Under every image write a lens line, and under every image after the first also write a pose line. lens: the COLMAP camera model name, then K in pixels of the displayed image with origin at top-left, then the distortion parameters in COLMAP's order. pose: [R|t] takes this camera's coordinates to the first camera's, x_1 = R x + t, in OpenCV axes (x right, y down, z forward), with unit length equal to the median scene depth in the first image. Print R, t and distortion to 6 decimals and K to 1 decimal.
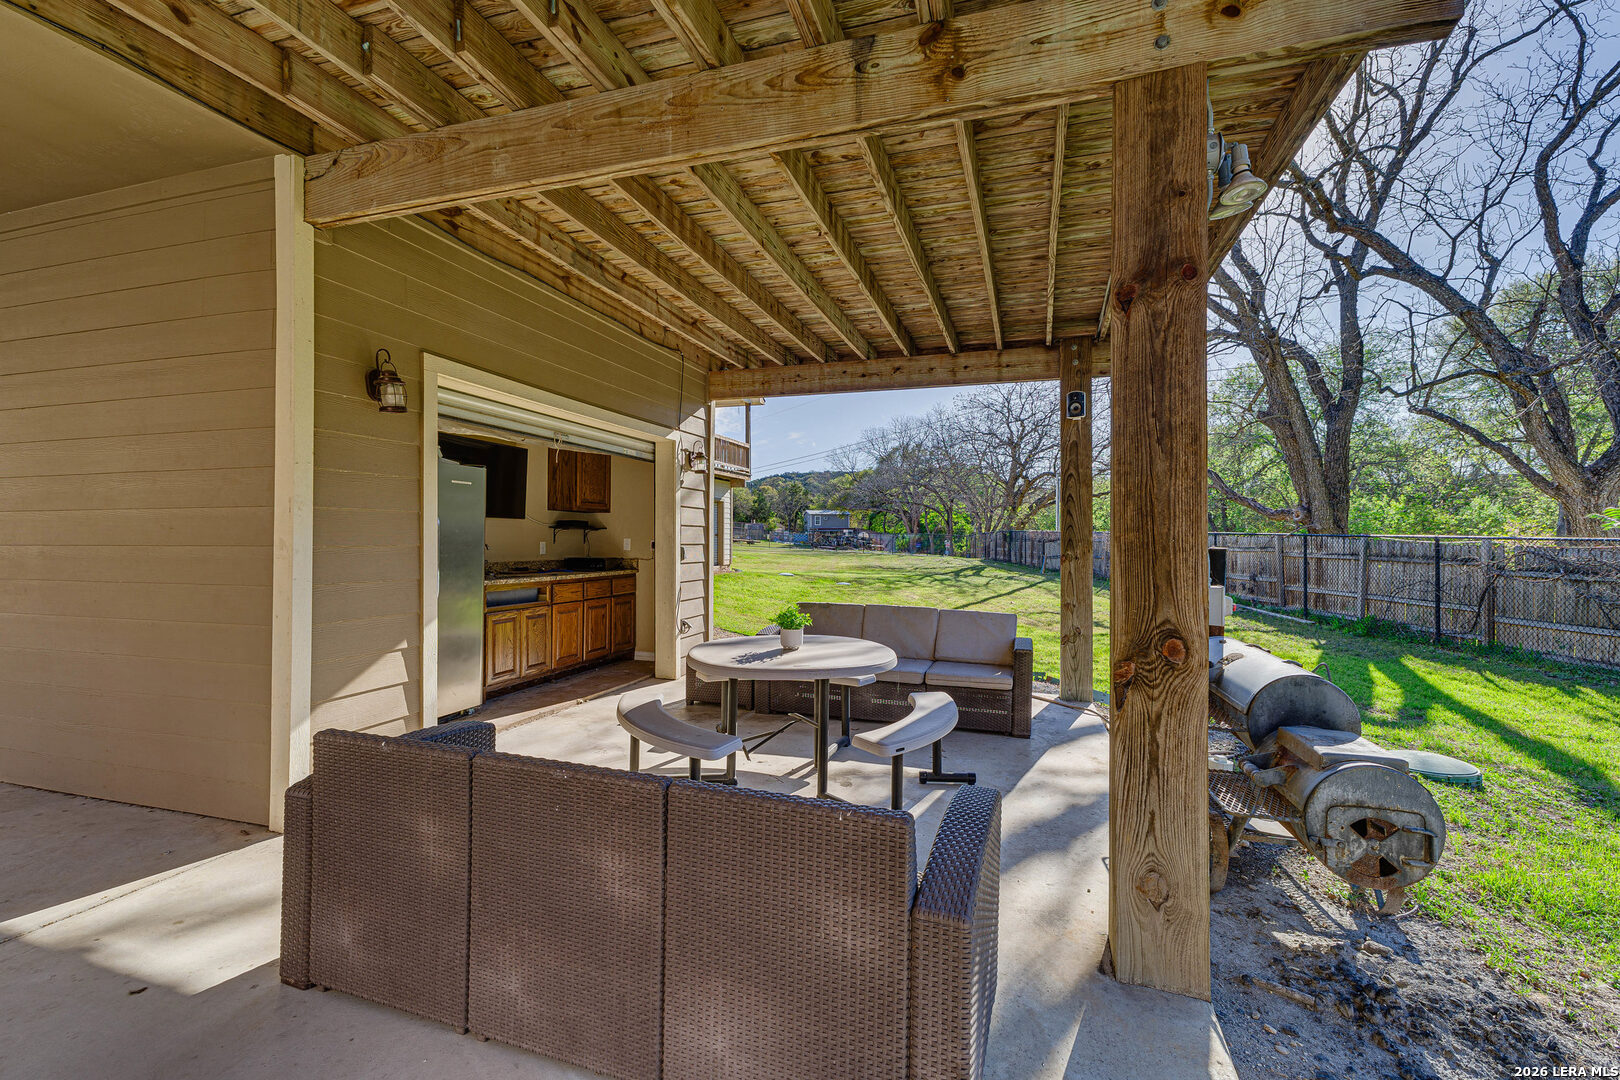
lens RADIAL K [[695.6, 0, 814.1], [0, 695.6, 543.1], [0, 0, 1]] dist [0.003004, -0.003057]
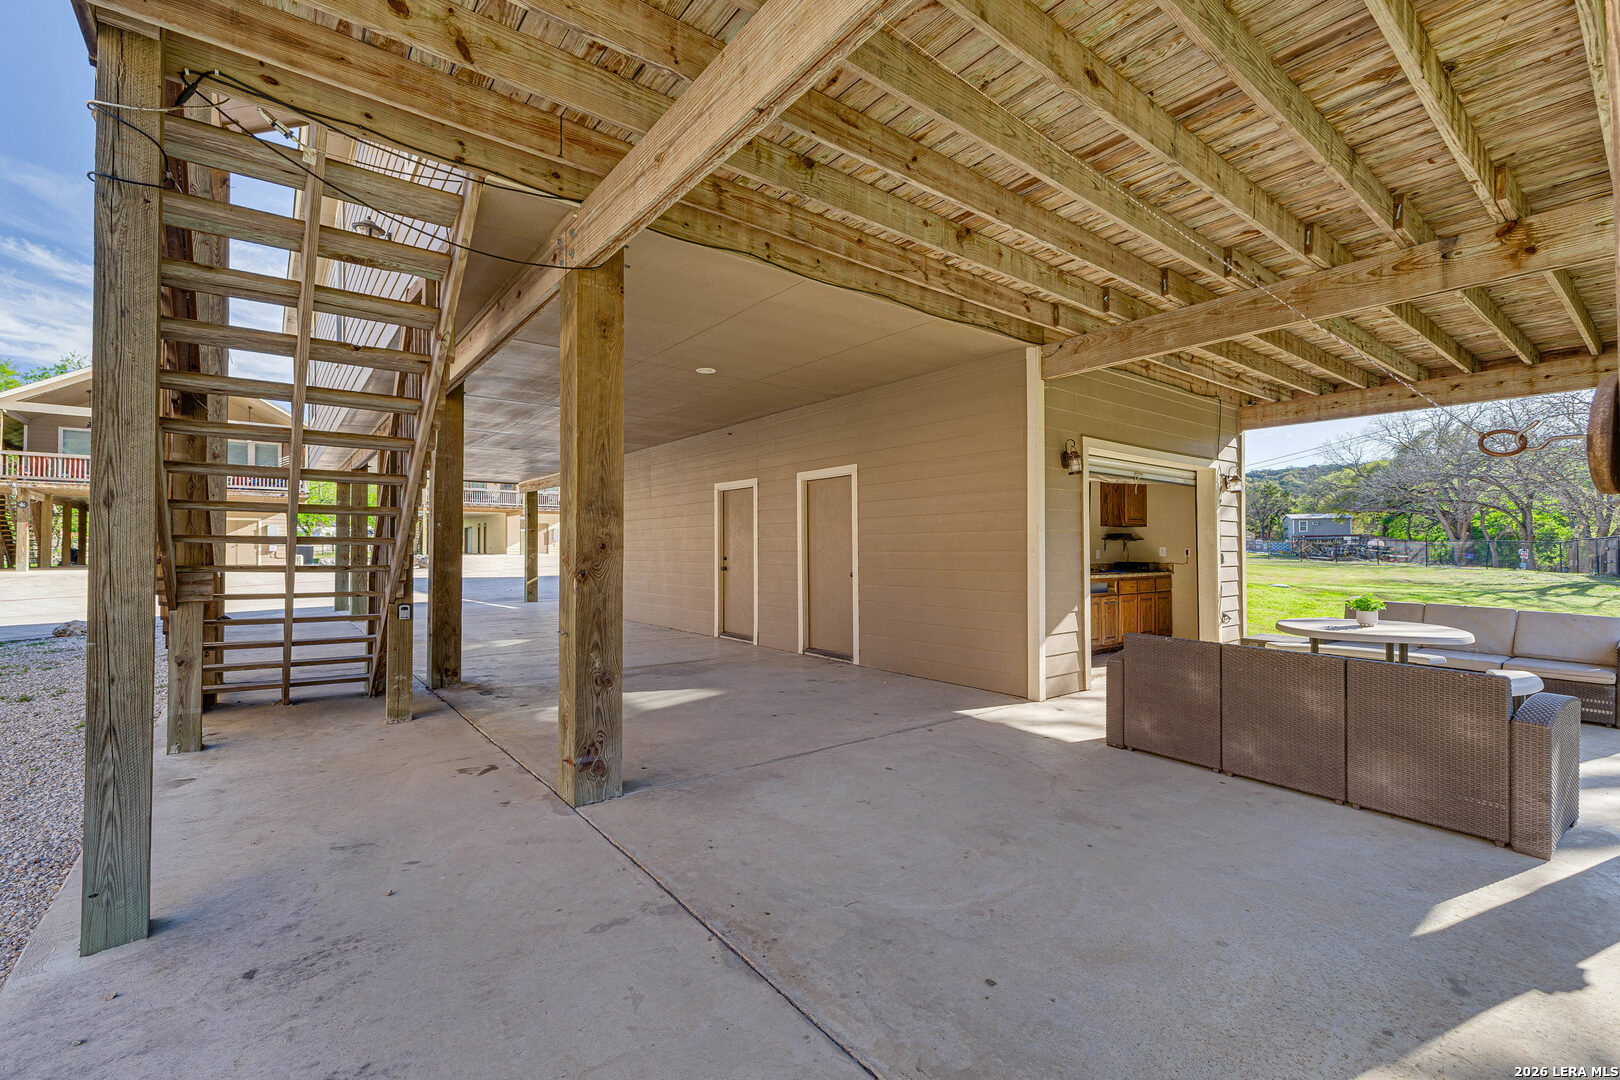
lens RADIAL K [[695.6, 0, 793.7], [0, 695.6, 537.9], [0, 0, 1]] dist [0.003004, -0.003057]
pose [[0.814064, -0.014375, -0.580597, -0.093481], [0.000978, 0.999726, -0.023382, 0.006460], [0.580774, 0.018467, 0.813855, -0.466757]]
